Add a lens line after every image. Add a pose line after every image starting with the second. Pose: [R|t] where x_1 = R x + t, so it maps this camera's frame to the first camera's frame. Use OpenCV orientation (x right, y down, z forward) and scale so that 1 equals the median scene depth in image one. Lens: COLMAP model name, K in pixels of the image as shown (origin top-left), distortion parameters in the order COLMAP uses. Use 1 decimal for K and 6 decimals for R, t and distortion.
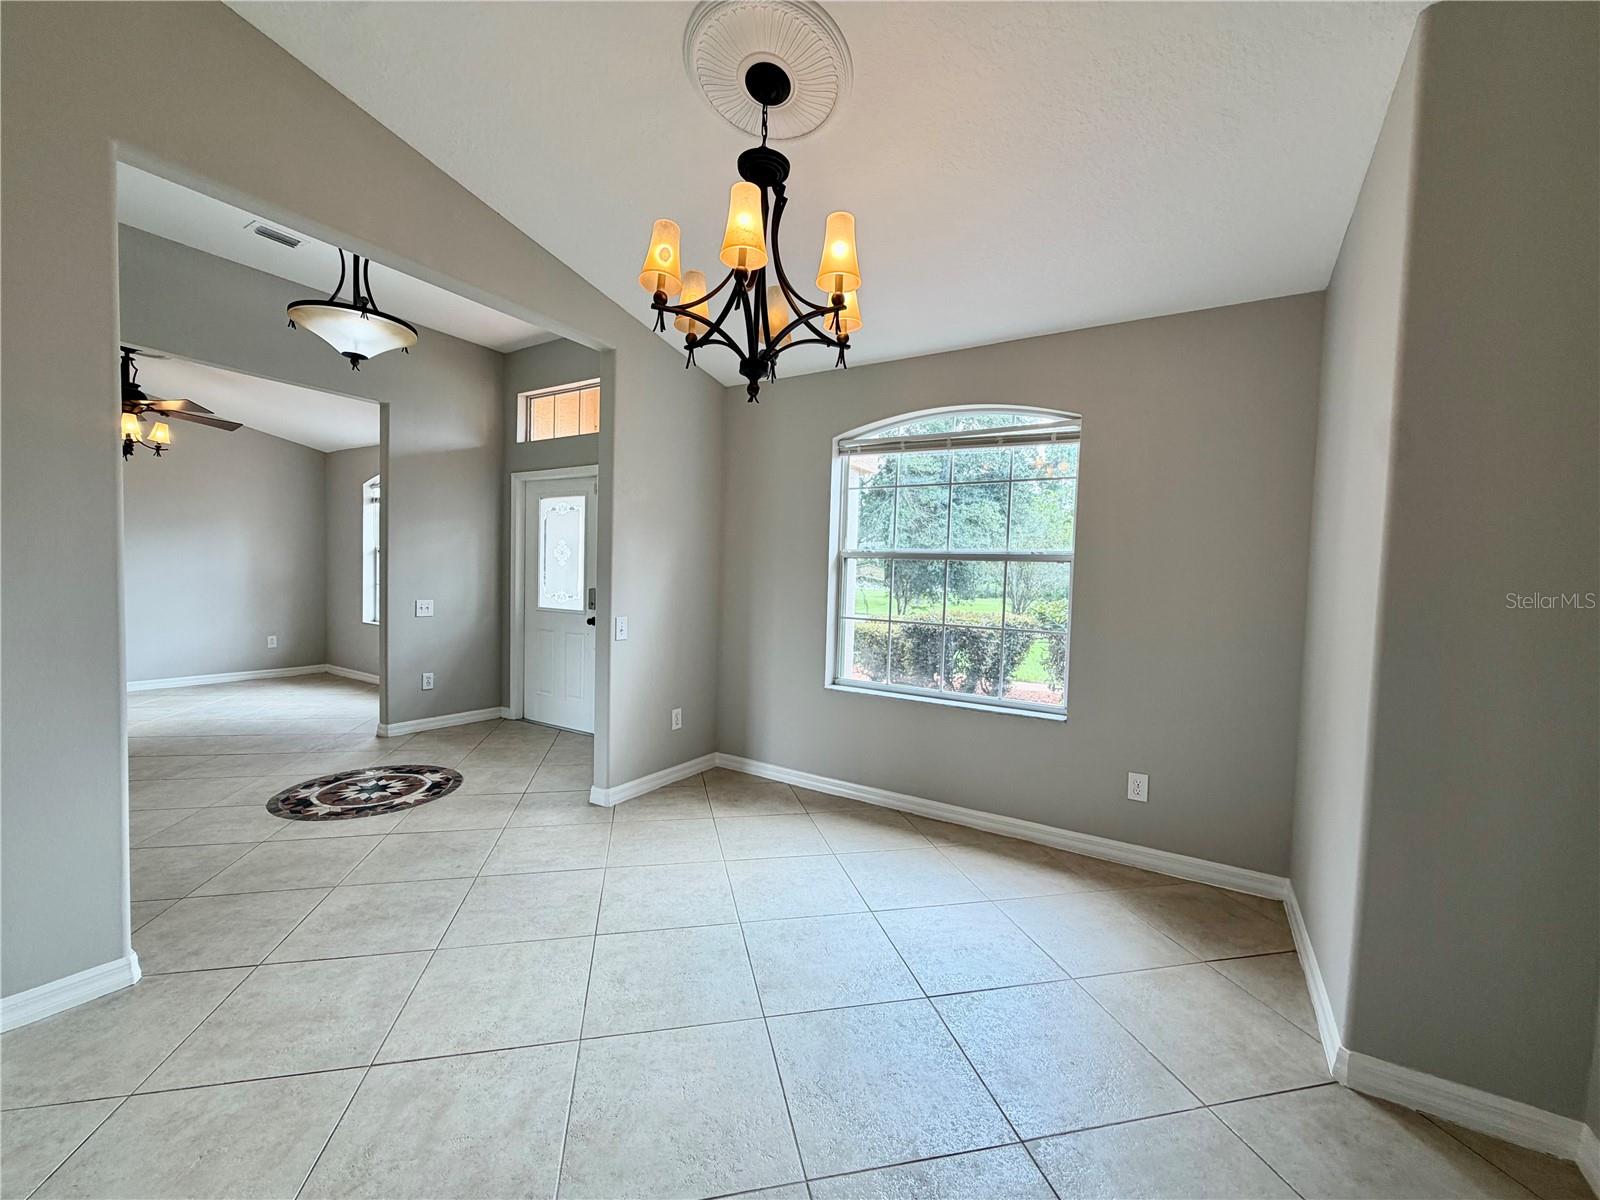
lens RADIAL K [[636.5, 0, 791.7], [0, 636.5, 598.7], [0, 0, 1]] dist [0.001591, 0.000277]
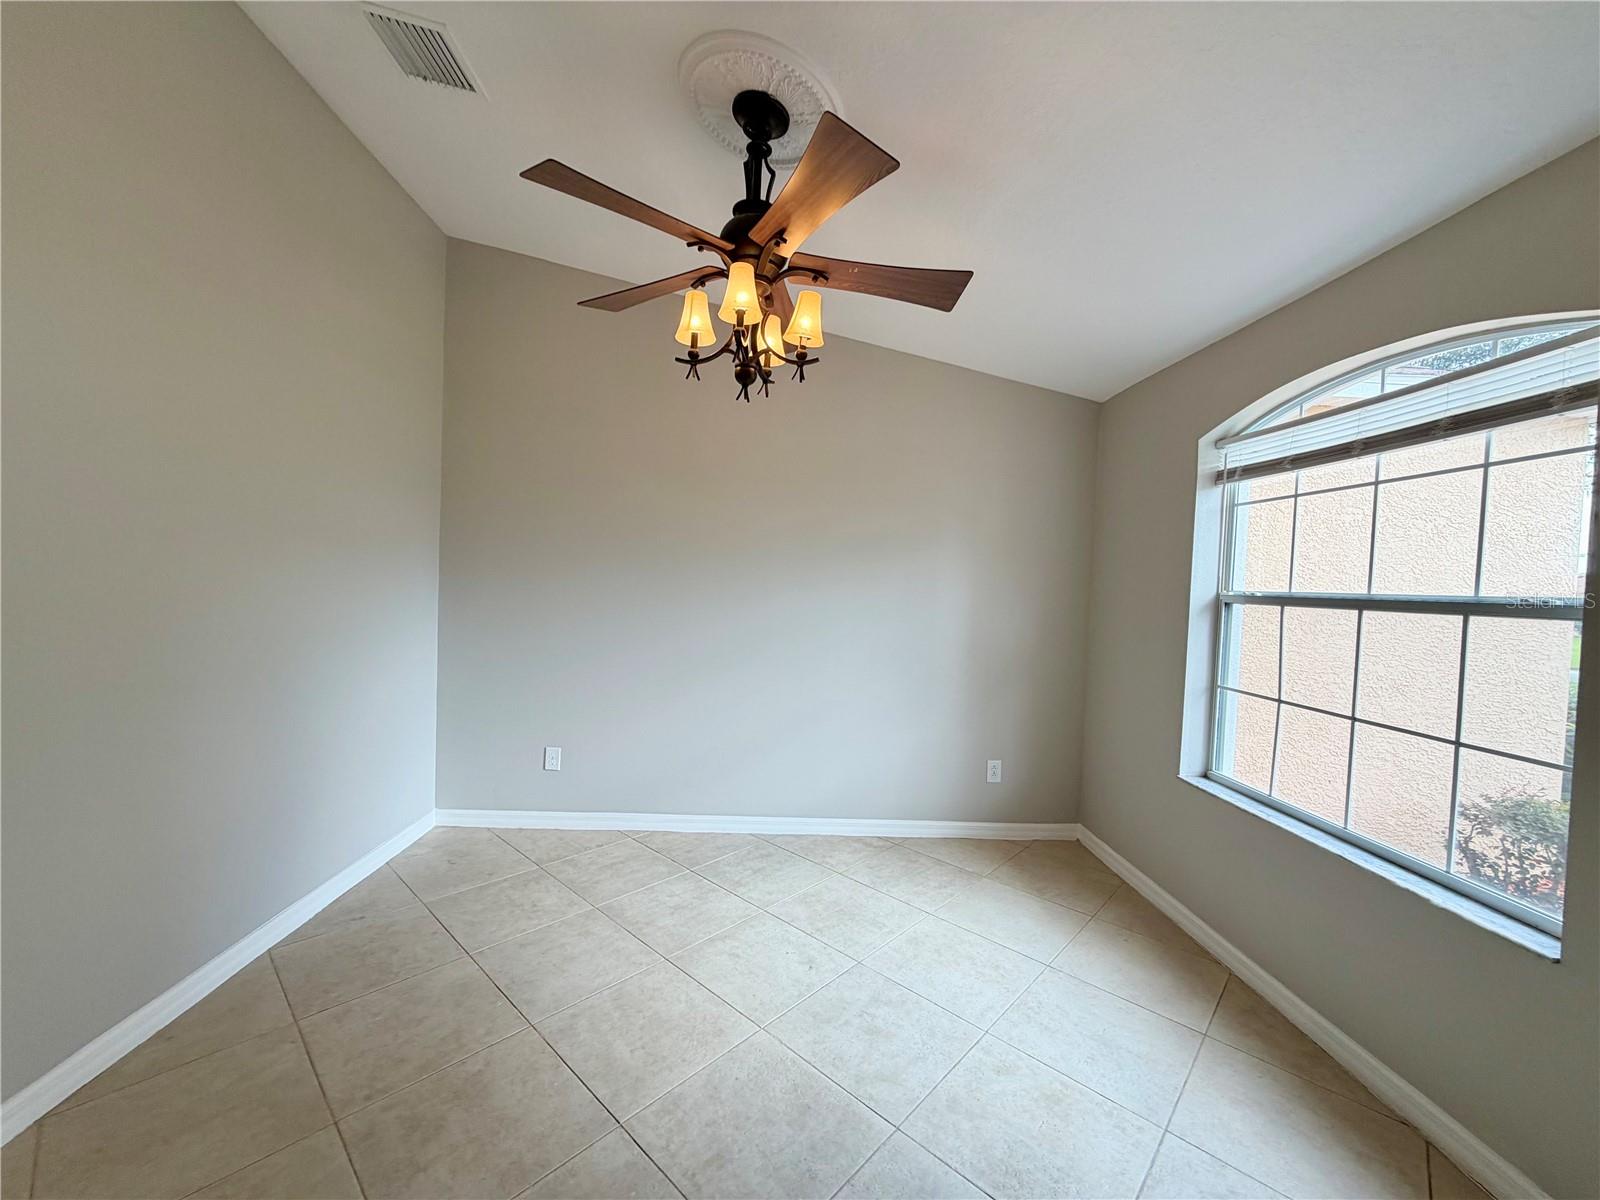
lens RADIAL K [[636.5, 0, 791.7], [0, 636.5, 598.7], [0, 0, 1]] dist [0.001591, 0.000277]
pose [[0.571485, 0.018874, -0.820395, 0.407916], [-0.078883, 0.996369, -0.032027, -0.008636], [0.816812, 0.083018, 0.570899, 0.207535]]
